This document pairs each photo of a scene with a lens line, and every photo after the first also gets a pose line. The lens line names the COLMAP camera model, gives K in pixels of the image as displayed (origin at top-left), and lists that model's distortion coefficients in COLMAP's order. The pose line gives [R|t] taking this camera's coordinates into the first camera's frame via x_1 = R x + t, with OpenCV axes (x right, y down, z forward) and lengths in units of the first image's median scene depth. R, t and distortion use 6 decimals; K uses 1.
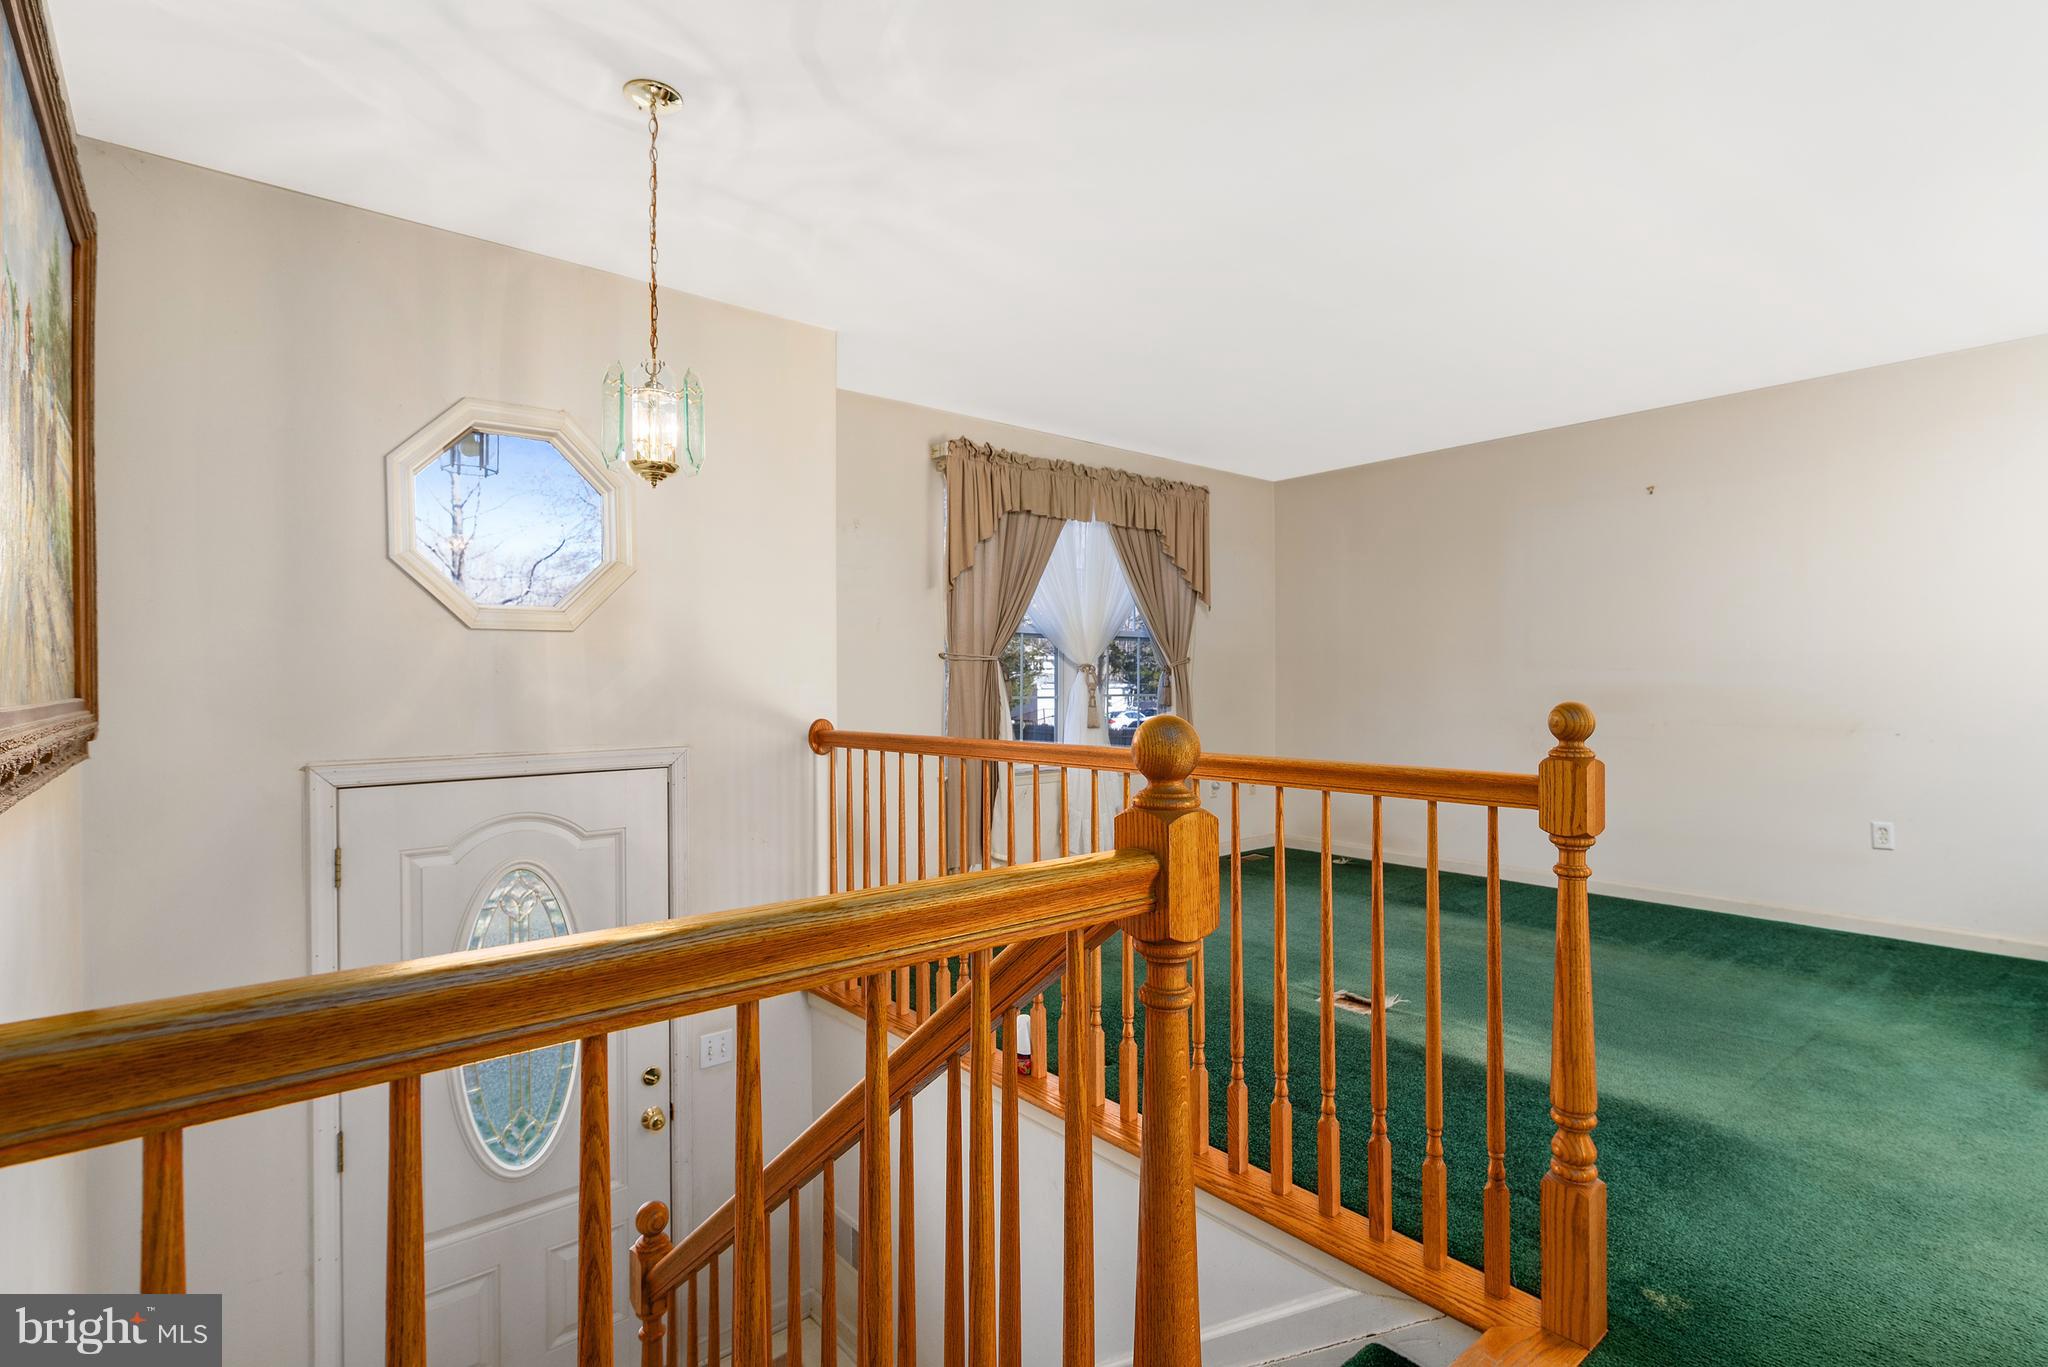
lens RADIAL K [[976.4, 0, 1016.1], [0, 976.4, 684.7], [0, 0, 1]] dist [0.004481, -0.000075]
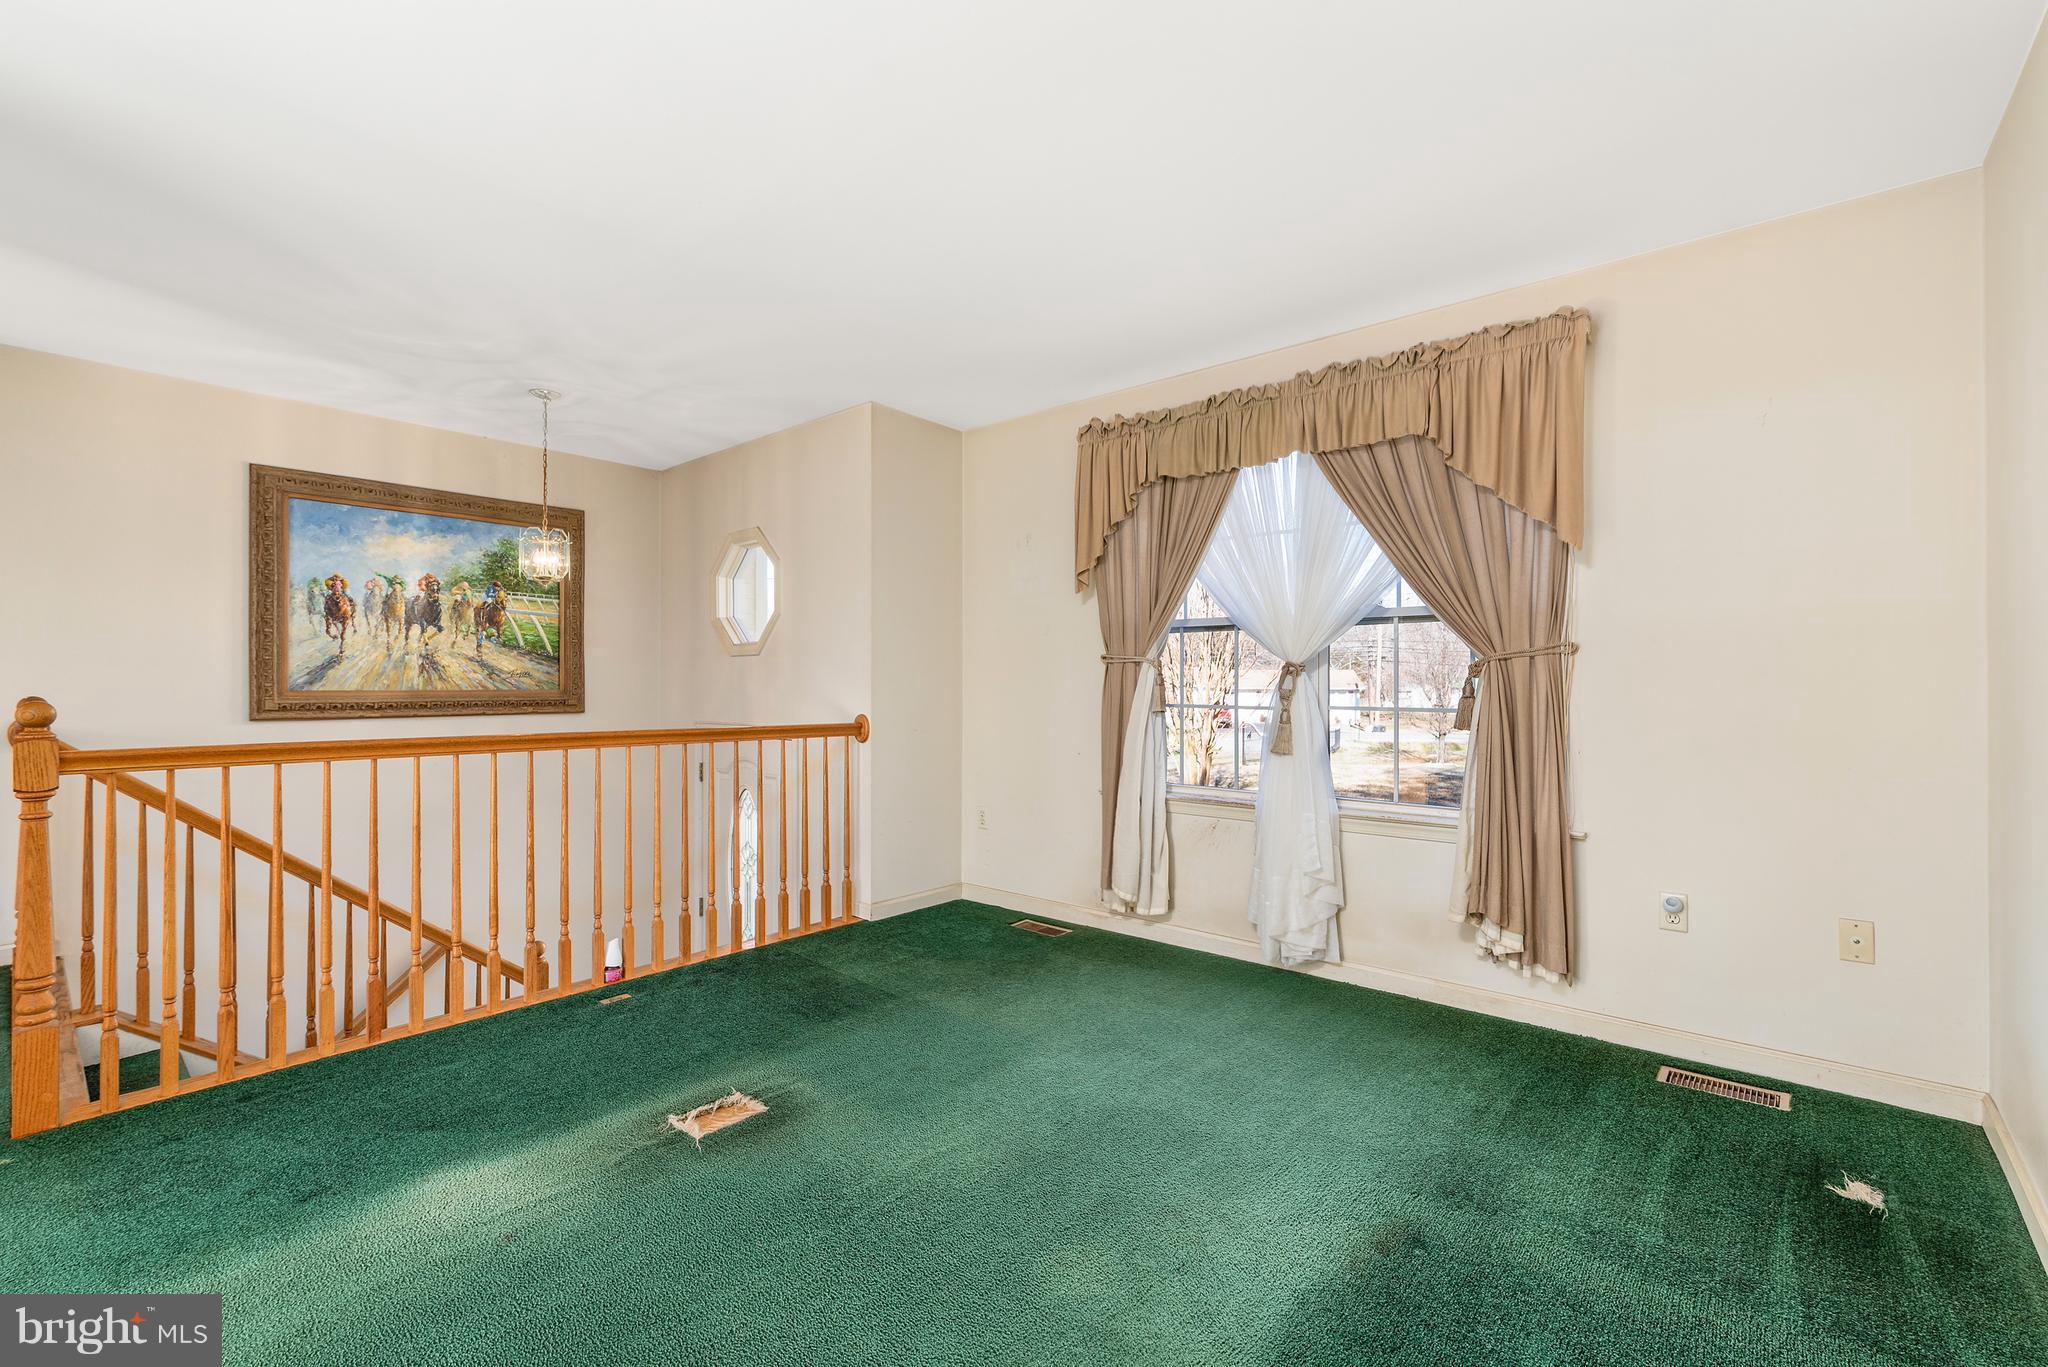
lens RADIAL K [[883.5, 0, 1025.1], [0, 883.5, 690.3], [0, 0, 1]] dist [0.003819, -0.000357]
pose [[0.163451, 0.011754, -0.986481, 0.970939], [-0.003748, 0.999929, 0.011293, -0.008722], [0.986544, 0.001852, 0.163484, 1.019842]]
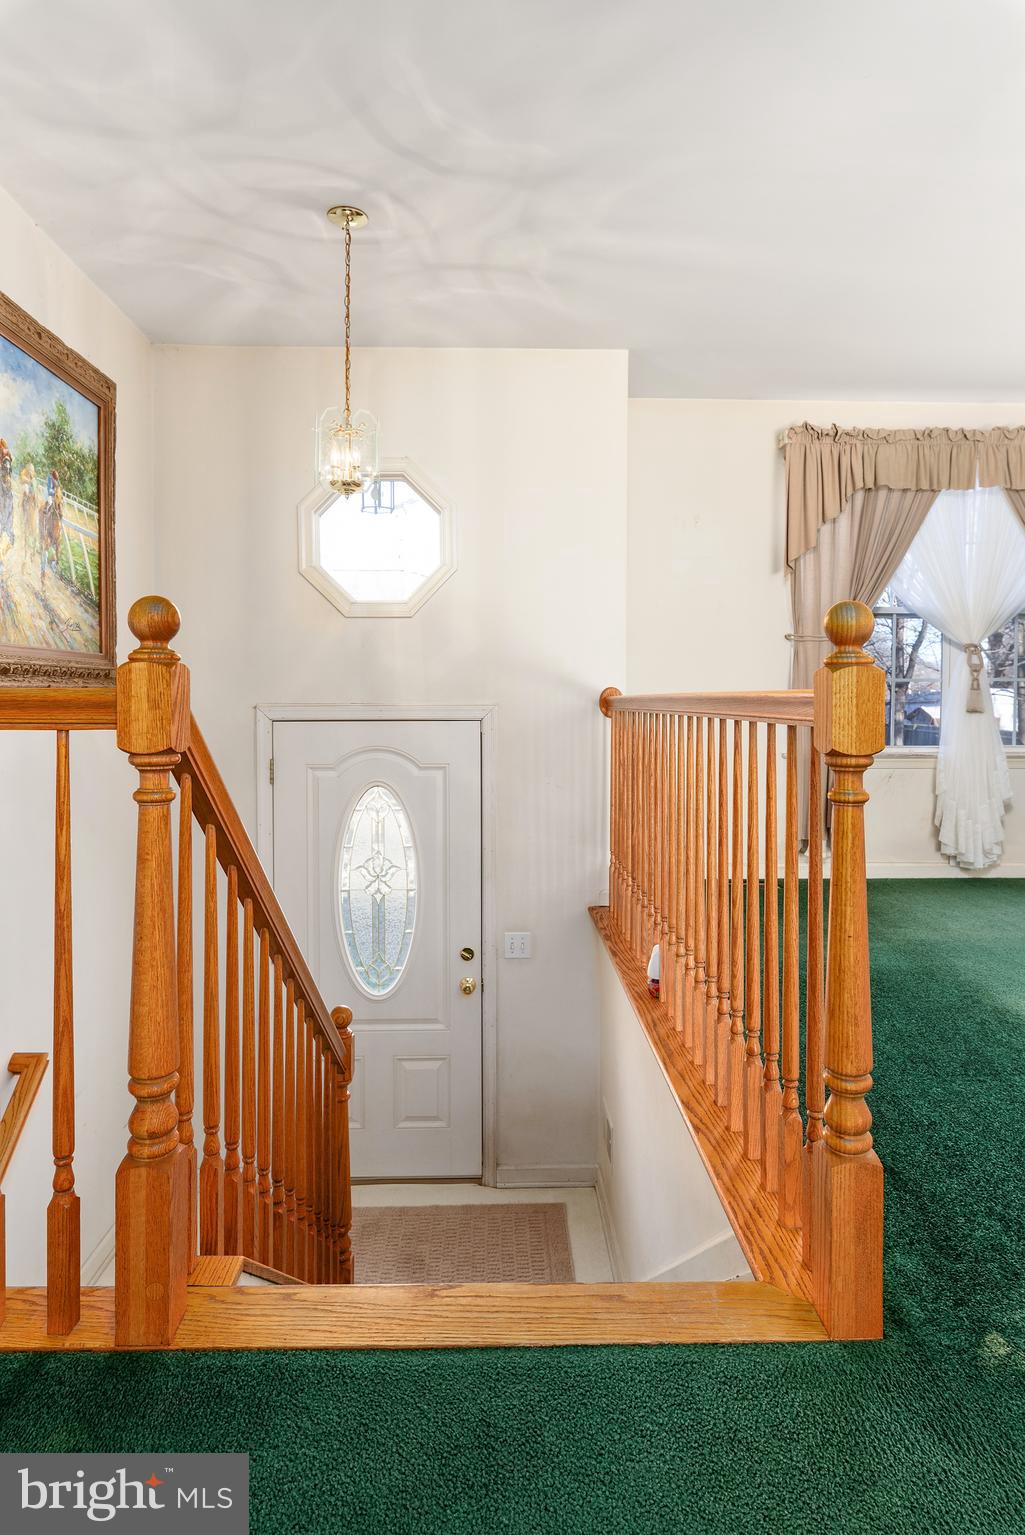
lens RADIAL K [[885.6, 0, 501.7], [0, 885.6, 715.5], [0, 0, 1]] dist [-0.003300, 0.000346]
pose [[0.778035, 0.019886, -0.627906, 0.367895], [-0.008240, 0.999736, 0.021452, 0.047680], [0.628166, -0.011516, 0.777994, 0.091944]]
